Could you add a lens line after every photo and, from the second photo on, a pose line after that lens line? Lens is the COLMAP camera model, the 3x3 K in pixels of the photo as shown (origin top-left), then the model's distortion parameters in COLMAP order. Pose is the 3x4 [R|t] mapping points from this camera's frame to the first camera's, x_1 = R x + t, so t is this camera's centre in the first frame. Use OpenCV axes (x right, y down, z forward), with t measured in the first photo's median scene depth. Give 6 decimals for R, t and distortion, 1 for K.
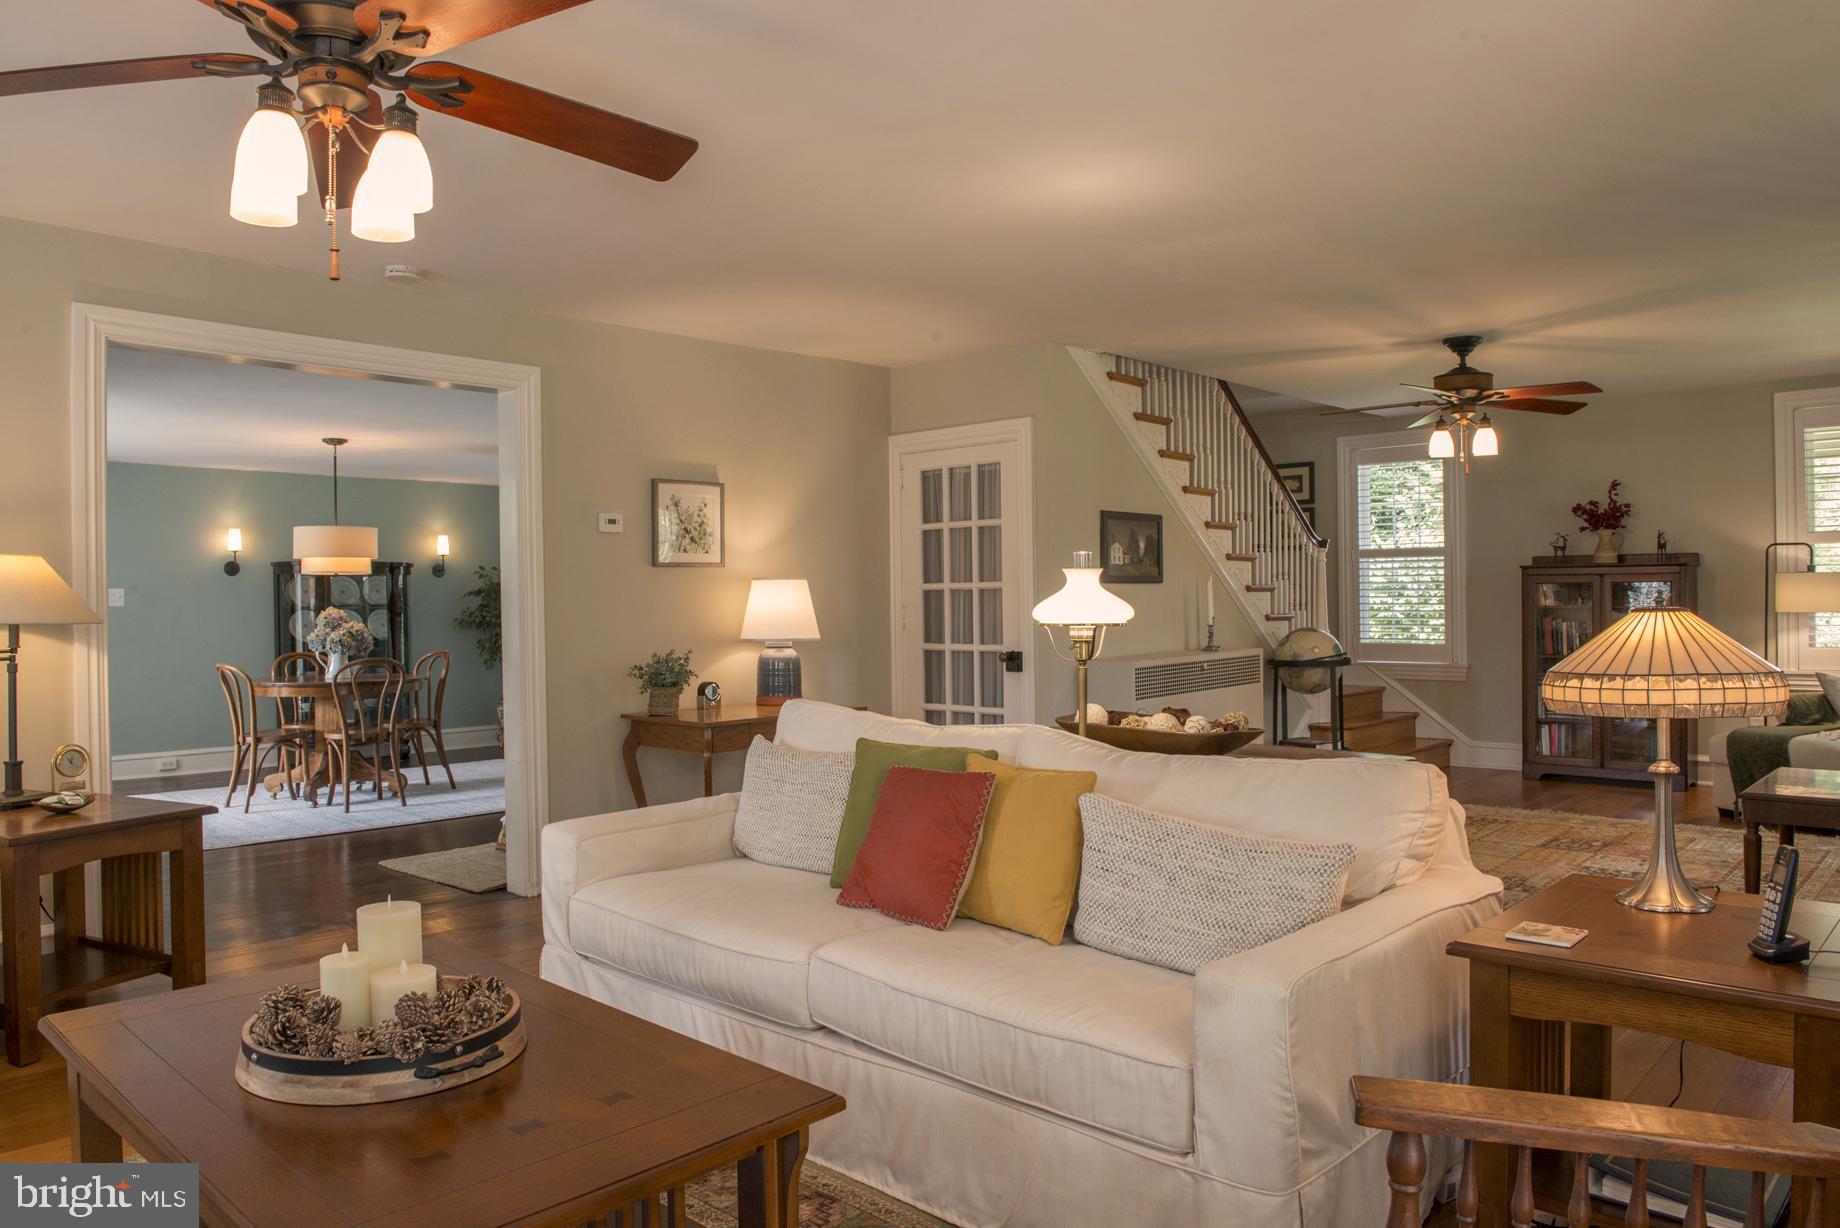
lens RADIAL K [[1255.3, 0, 908.9], [0, 1255.3, 610.3], [0, 0, 1]] dist [-0.047553, -0.011458]
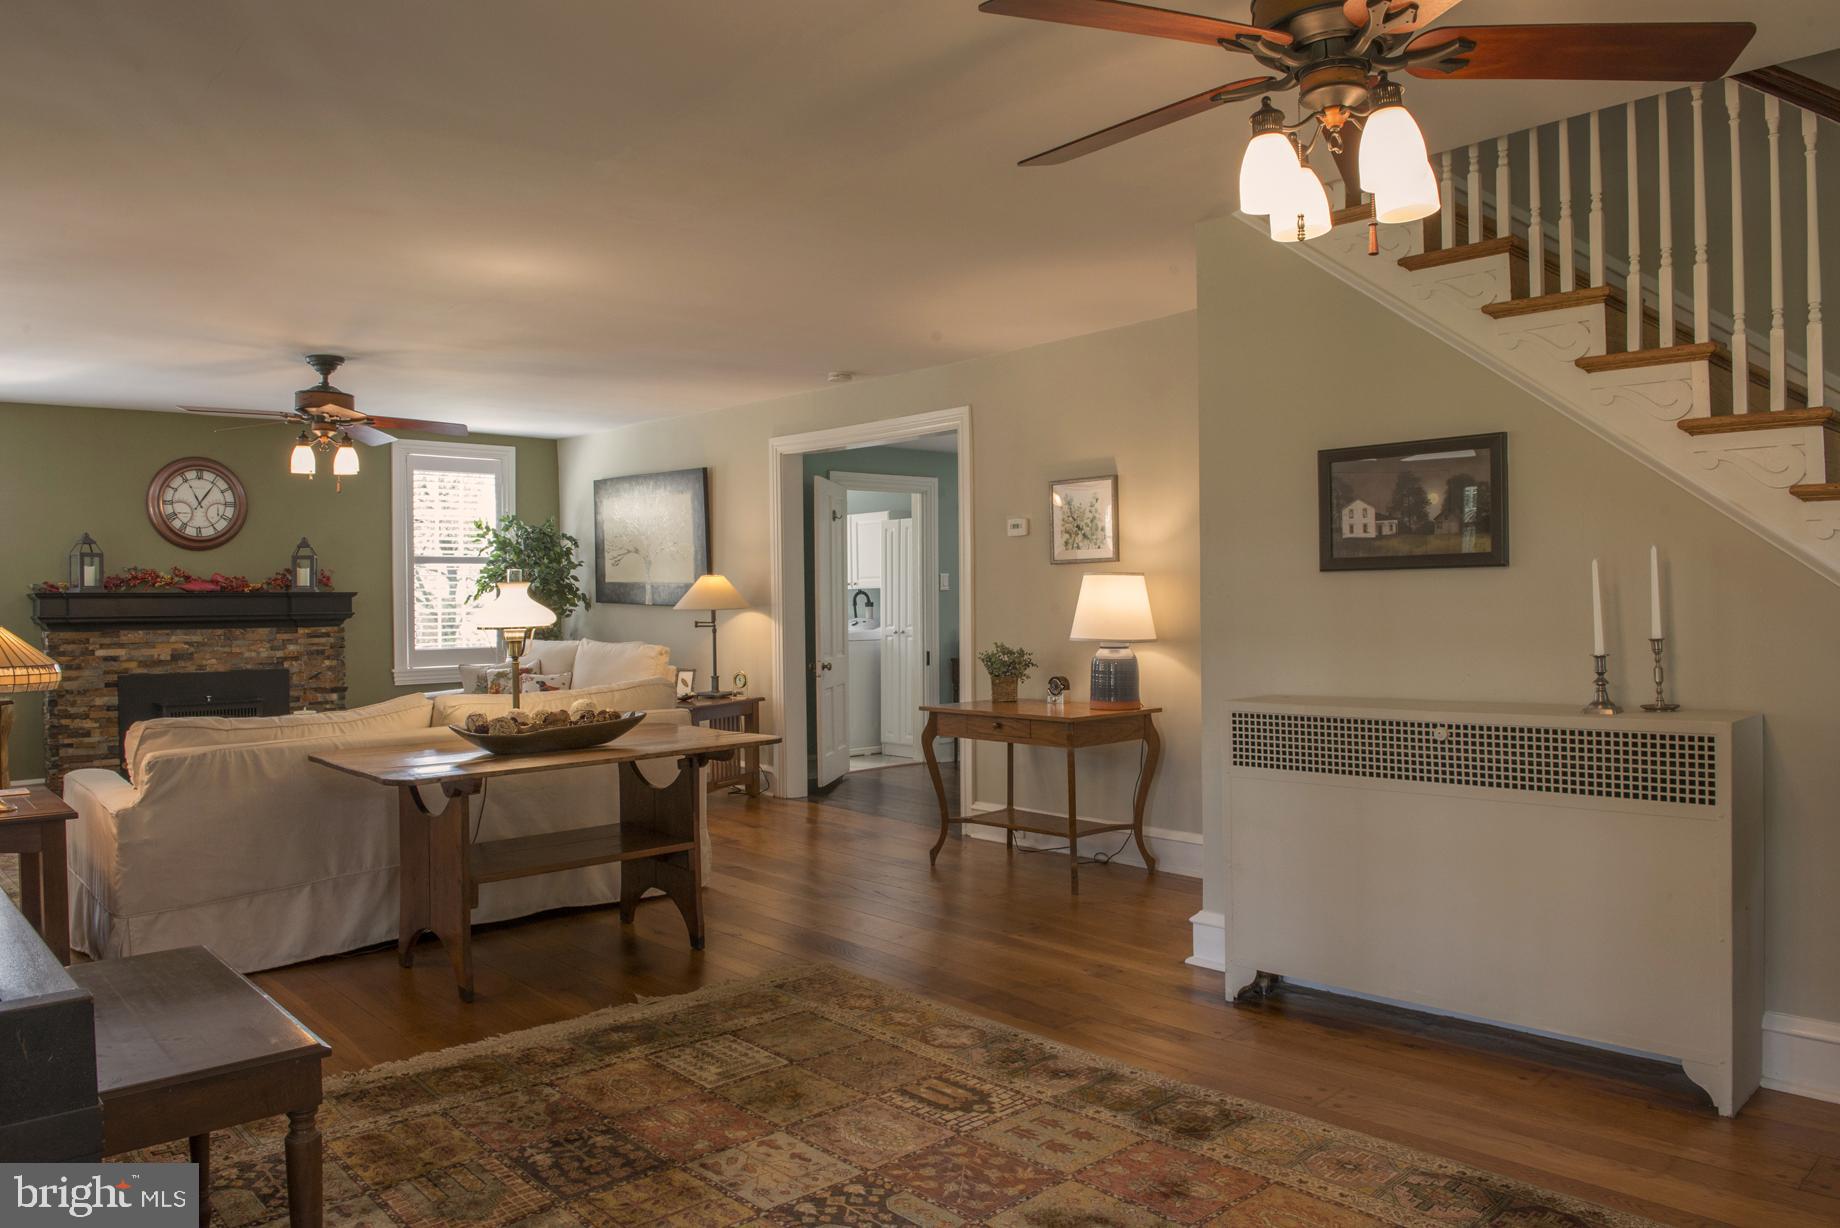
lens RADIAL K [[1255.3, 0, 915.6], [0, 1255.3, 610.9], [0, 0, 1]] dist [-0.047553, -0.011458]
pose [[-0.078039, 0.022824, -0.996689, 0.717987], [0.005596, 0.999732, 0.022455, -0.016702], [0.996935, -0.003825, -0.078146, 0.805970]]
